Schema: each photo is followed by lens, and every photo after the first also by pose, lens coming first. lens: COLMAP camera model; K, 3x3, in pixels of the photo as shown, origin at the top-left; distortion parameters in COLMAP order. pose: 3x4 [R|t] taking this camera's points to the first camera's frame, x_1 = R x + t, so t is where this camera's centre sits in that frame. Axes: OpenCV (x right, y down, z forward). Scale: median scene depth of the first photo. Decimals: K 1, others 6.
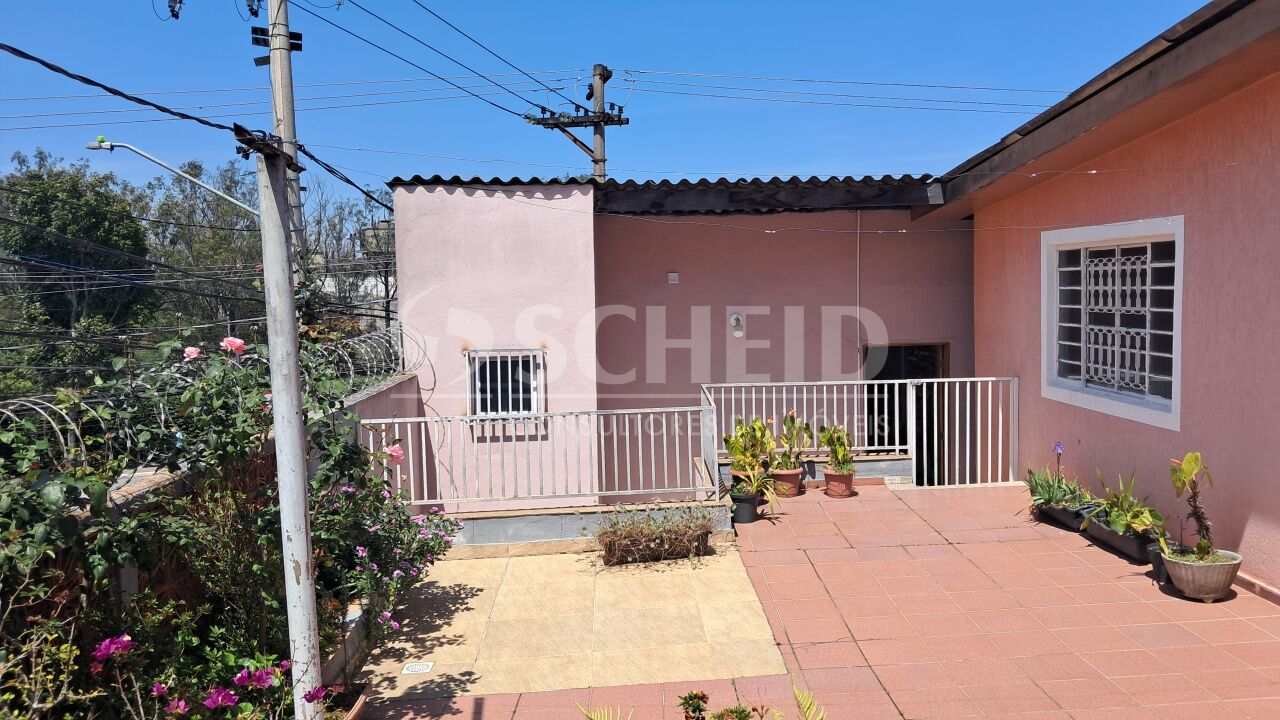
lens RADIAL K [[990.7, 0, 640.0], [0, 990.7, 360.0], [0, 0, 1]] dist [0.022805, 0.001236]
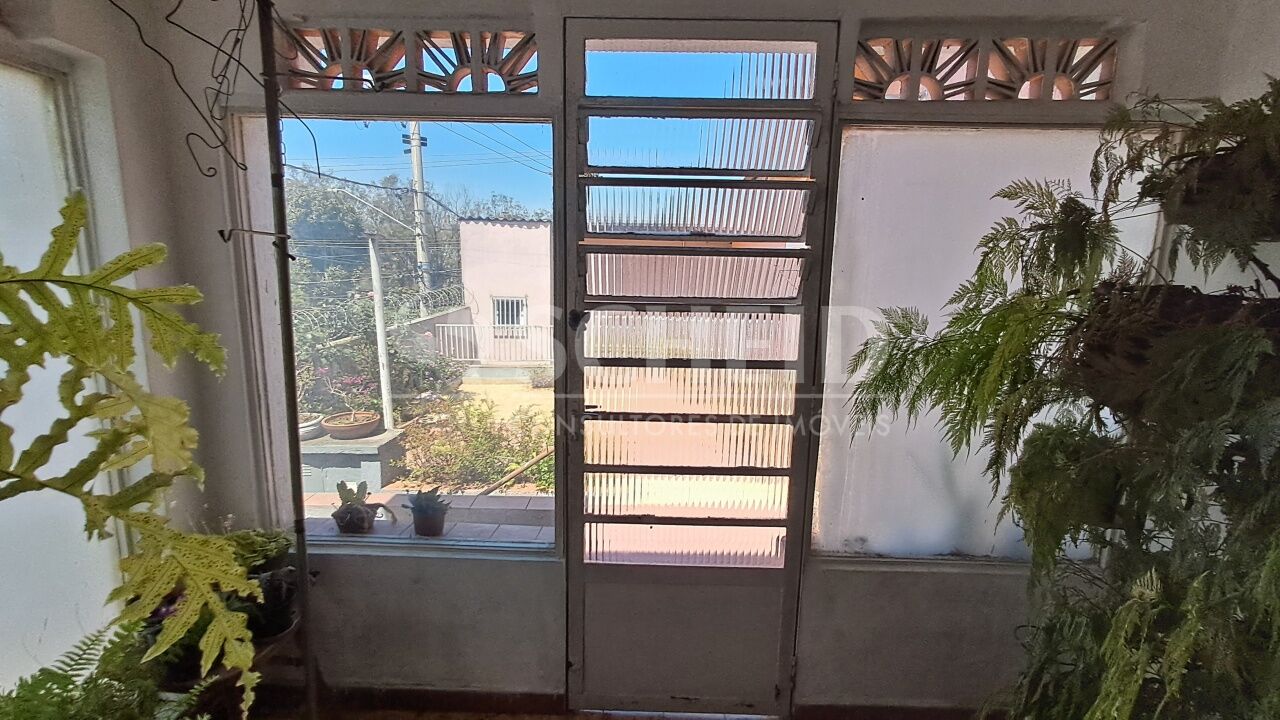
lens RADIAL K [[597.5, 0, 635.0], [0, 597.5, 365.7], [0, 0, 1]] dist [0.012418, -0.000557]
pose [[0.998260, 0.043257, -0.040070, 0.201577], [-0.038696, 0.993362, 0.108328, -0.012785], [0.044490, -0.106589, 0.993307, -0.329804]]
